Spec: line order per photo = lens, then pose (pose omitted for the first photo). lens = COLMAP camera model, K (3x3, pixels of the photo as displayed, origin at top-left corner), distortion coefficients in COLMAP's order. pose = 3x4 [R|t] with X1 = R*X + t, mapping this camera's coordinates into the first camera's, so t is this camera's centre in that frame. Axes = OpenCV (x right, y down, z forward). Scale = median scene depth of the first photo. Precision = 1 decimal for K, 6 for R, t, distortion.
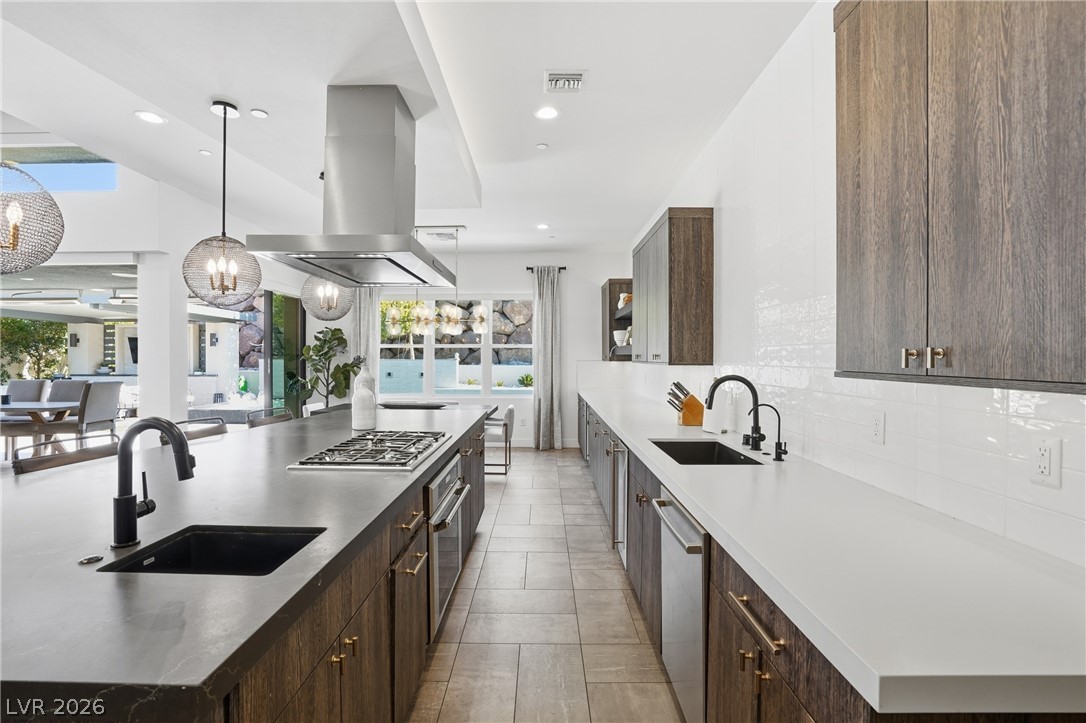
lens RADIAL K [[508.1, 0, 546.9], [0, 508.1, 360.2], [0, 0, 1]] dist [-0.033933, 0.004958]
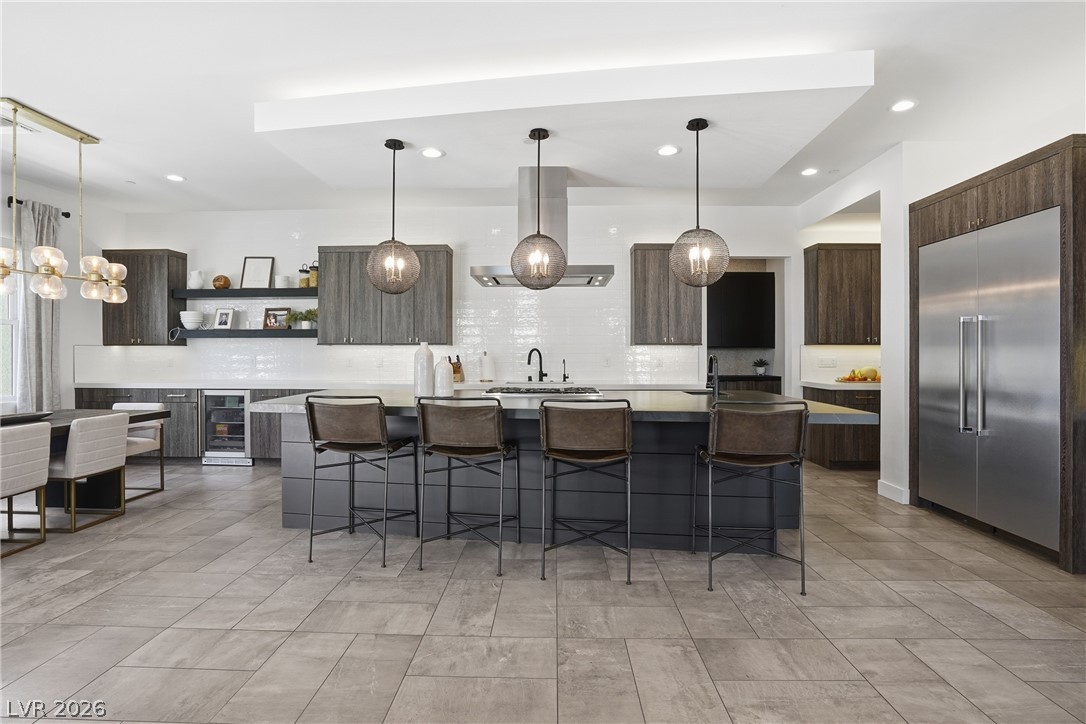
lens RADIAL K [[508.1, 0, 544.8], [0, 508.1, 356.9], [0, 0, 1]] dist [-0.033933, 0.004958]
pose [[0.027014, -0.005658, 0.999619, -1.810744], [0.008280, 0.999951, 0.005436, 0.054614], [-0.999601, 0.008130, 0.027060, 0.895437]]
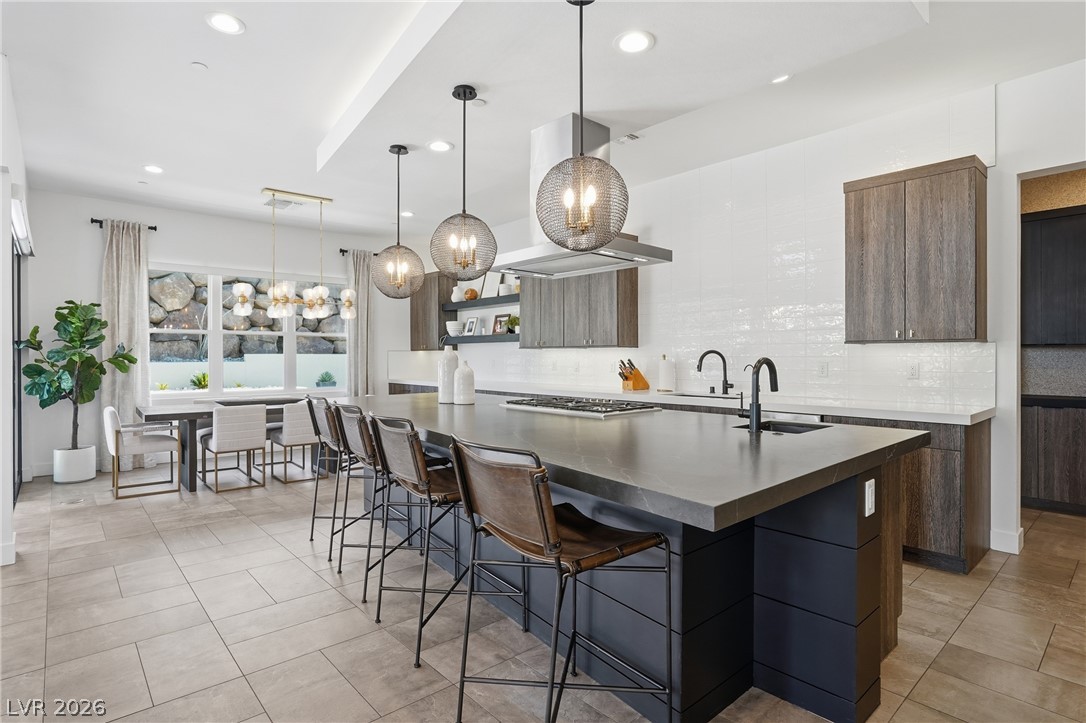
lens RADIAL K [[545.7, 0, 551.4], [0, 545.7, 361.5], [0, 0, 1]] dist [-0.028931, 0.001254]
pose [[0.735347, -0.009617, 0.677623, -1.215774], [0.007887, 0.999953, 0.005632, 0.052159], [-0.677645, 0.001203, 0.735388, 0.046041]]
